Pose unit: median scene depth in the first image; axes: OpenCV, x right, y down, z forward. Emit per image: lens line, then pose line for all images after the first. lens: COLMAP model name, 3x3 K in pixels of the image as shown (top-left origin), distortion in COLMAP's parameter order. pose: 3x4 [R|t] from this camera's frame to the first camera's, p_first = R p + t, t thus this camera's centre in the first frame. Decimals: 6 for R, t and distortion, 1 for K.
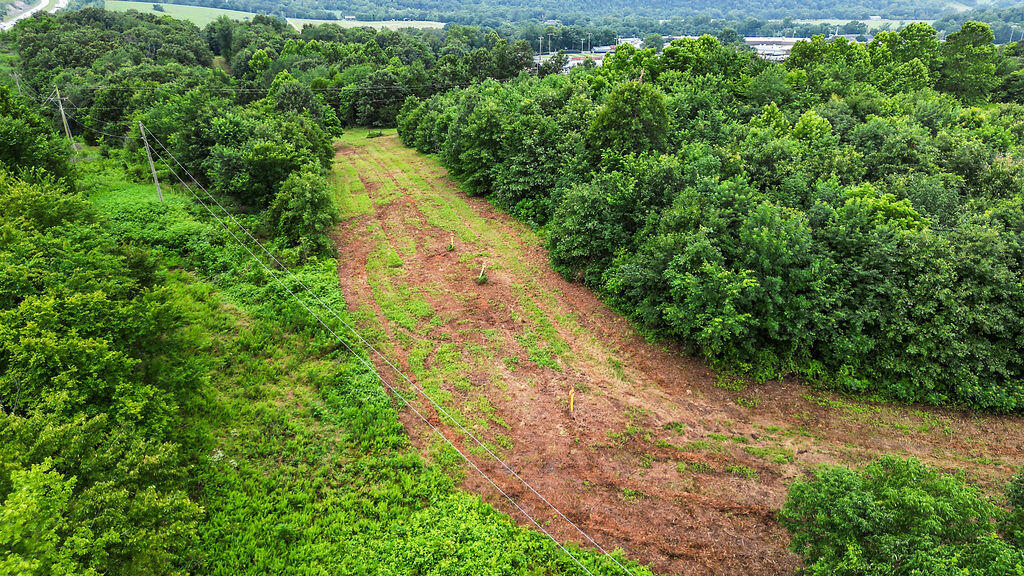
lens RADIAL K [[720.7, 0, 518.2], [0, 720.7, 286.7], [0, 0, 1]] dist [0.060555, -0.042502]
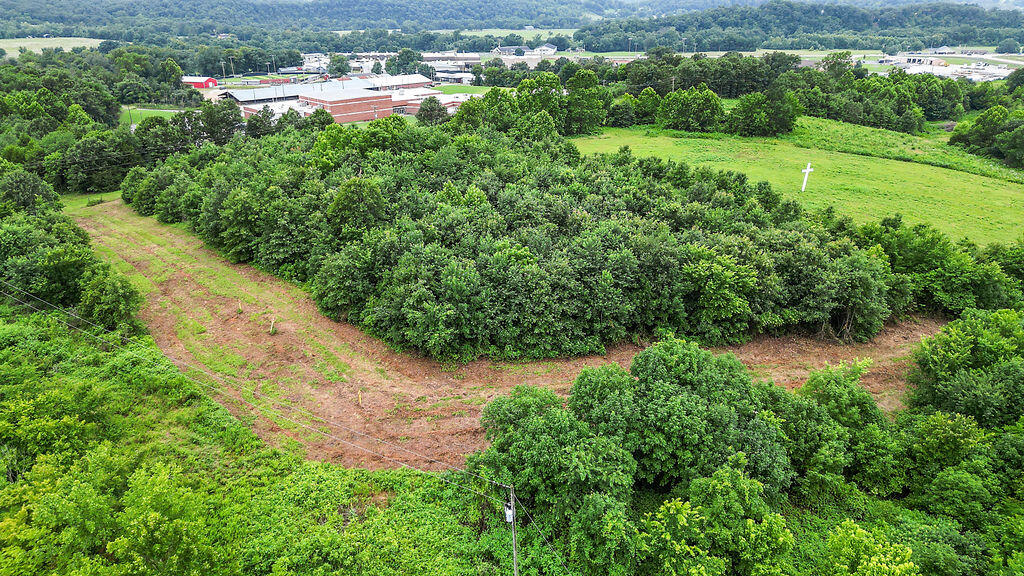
lens RADIAL K [[720.7, 0, 511.2], [0, 720.7, 286.2], [0, 0, 1]] dist [0.060555, -0.042502]
pose [[0.919678, -0.154837, 0.360858, -0.092752], [0.156600, 0.987357, 0.024548, -0.045245], [-0.360096, 0.033934, 0.932298, -0.382641]]
